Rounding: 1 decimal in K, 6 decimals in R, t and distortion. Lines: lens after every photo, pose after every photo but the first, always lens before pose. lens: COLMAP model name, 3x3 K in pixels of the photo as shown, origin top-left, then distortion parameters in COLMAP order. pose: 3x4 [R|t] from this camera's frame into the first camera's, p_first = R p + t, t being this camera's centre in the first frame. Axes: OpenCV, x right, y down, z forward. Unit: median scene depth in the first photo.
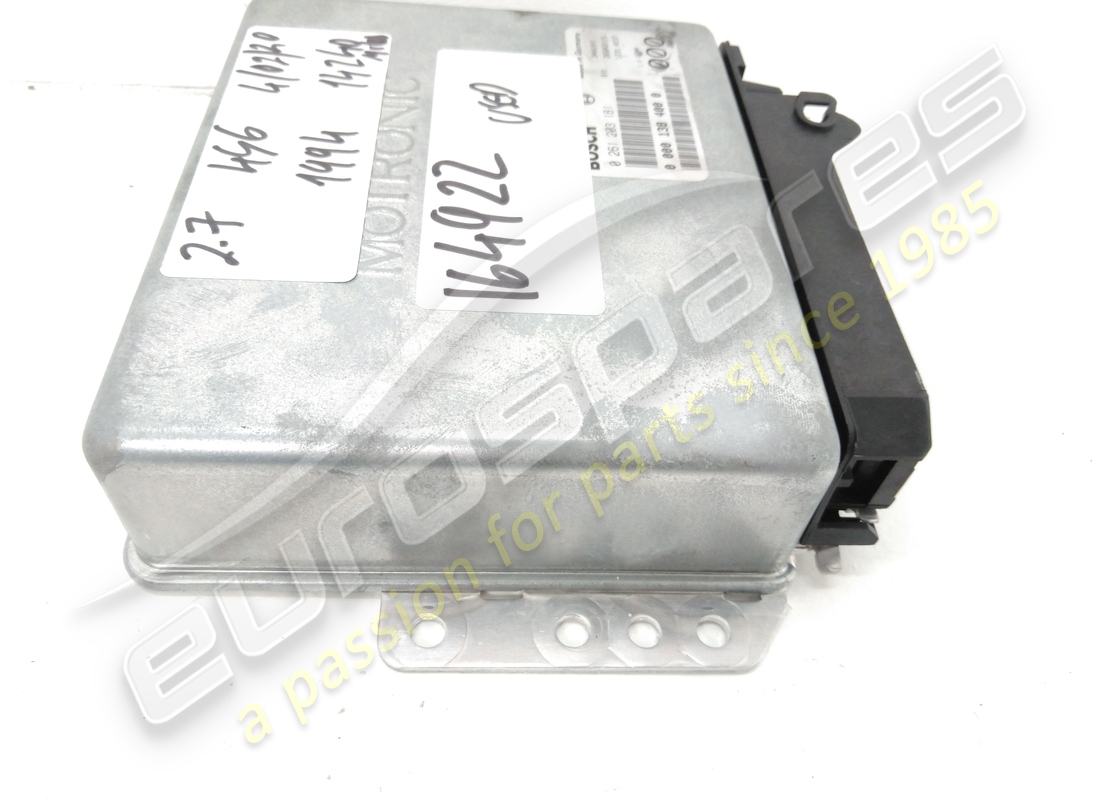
lens RADIAL K [[841.5, 0, 550.0], [0, 841.5, 400.0], [0, 0, 1]] dist [0.111405, -0.329556]
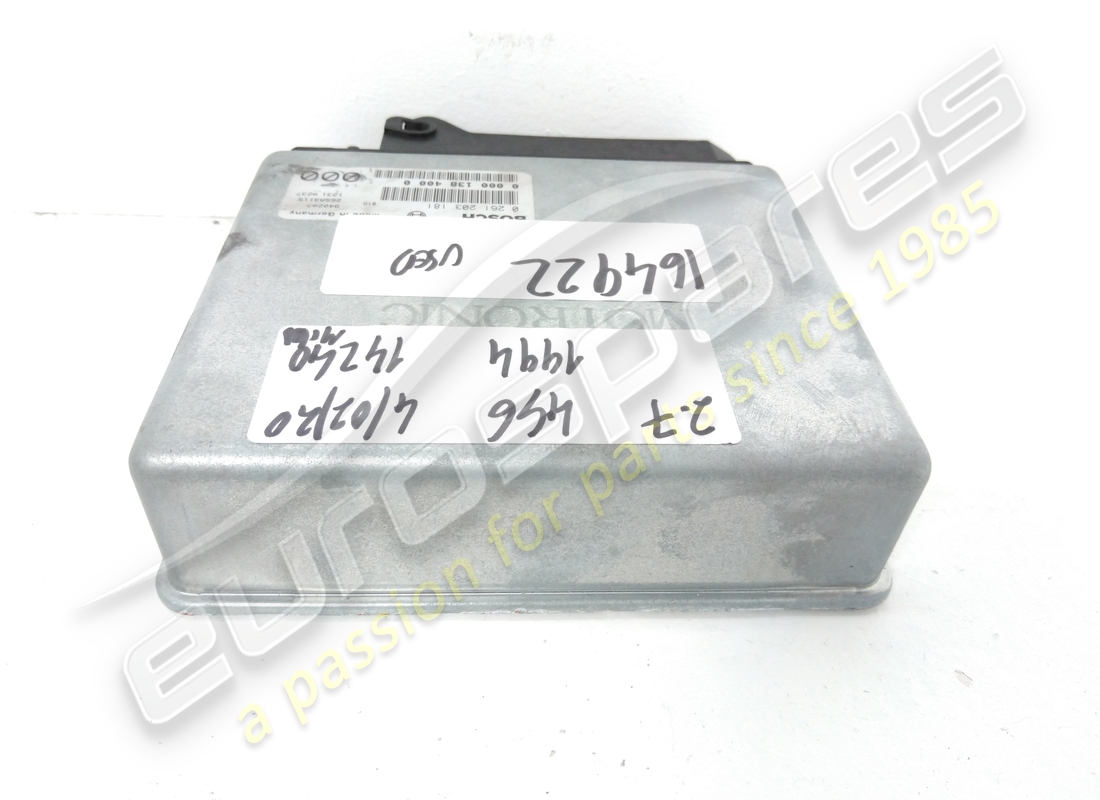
lens RADIAL K [[841.5, 0, 550.0], [0, 841.5, 400.0], [0, 0, 1]] dist [0.111405, -0.329556]
pose [[-0.008761, -0.722428, 0.691391, -0.952215], [0.735526, 0.463756, 0.493894, -0.717234], [-0.677439, 0.512863, 0.527302, 0.491418]]
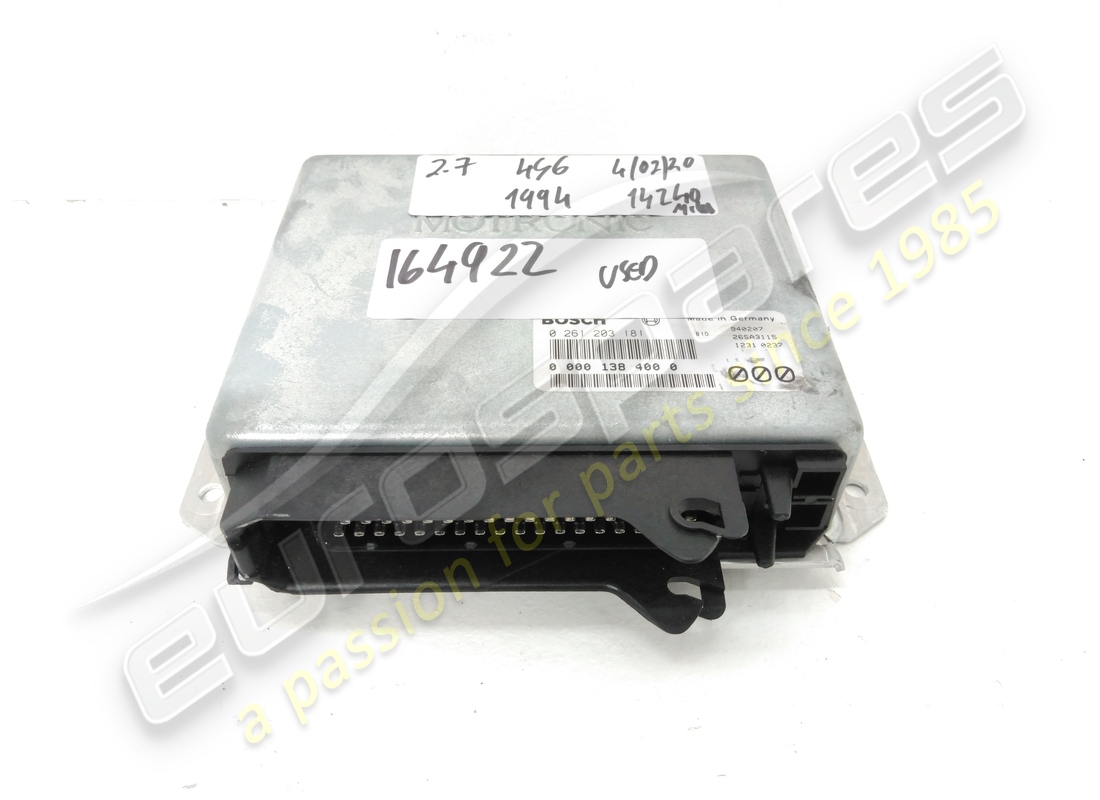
lens RADIAL K [[841.5, 0, 550.0], [0, 841.5, 400.0], [0, 0, 1]] dist [0.111405, -0.329556]
pose [[-0.016012, 0.648364, -0.761162, 1.014600], [-0.781814, 0.466440, 0.413764, -0.716044], [0.623306, 0.601712, 0.499431, 0.497894]]
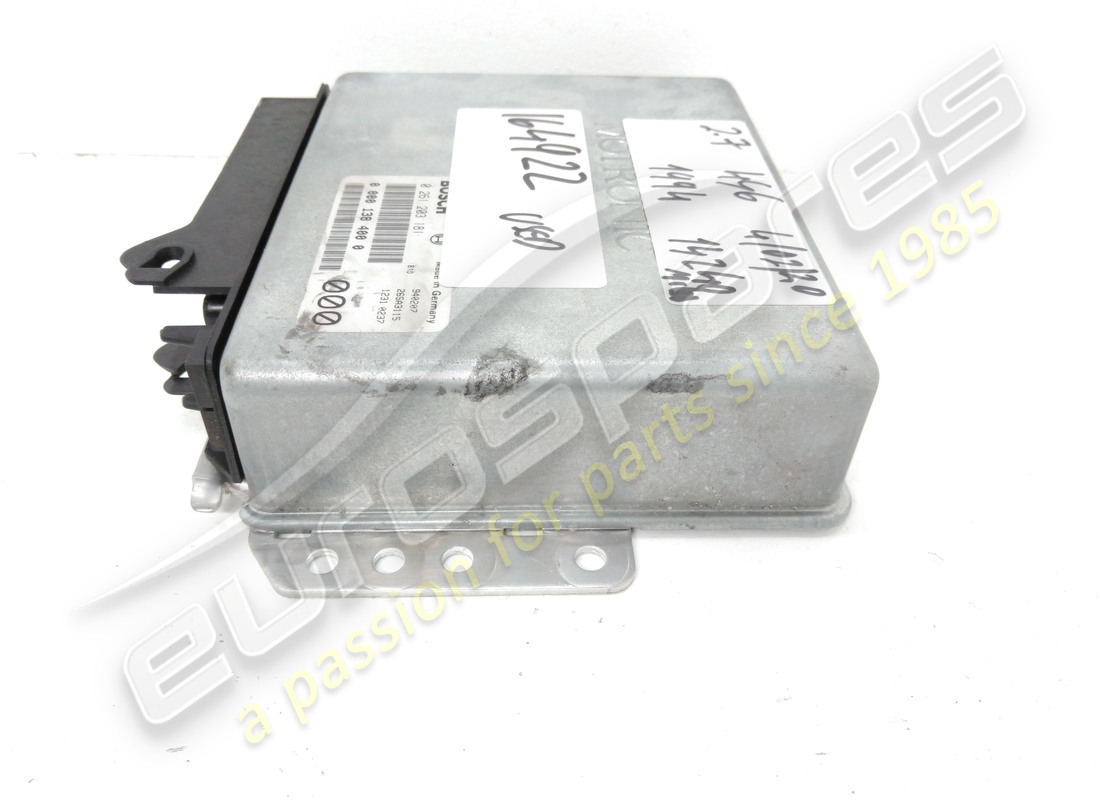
lens RADIAL K [[841.5, 0, 550.0], [0, 841.5, 400.0], [0, 0, 1]] dist [0.111405, -0.329556]
pose [[-0.993621, -0.085696, -0.073298, -0.027742], [-0.070501, -0.035227, 0.996890, -1.432239], [-0.088012, 0.995698, 0.028960, 1.257857]]
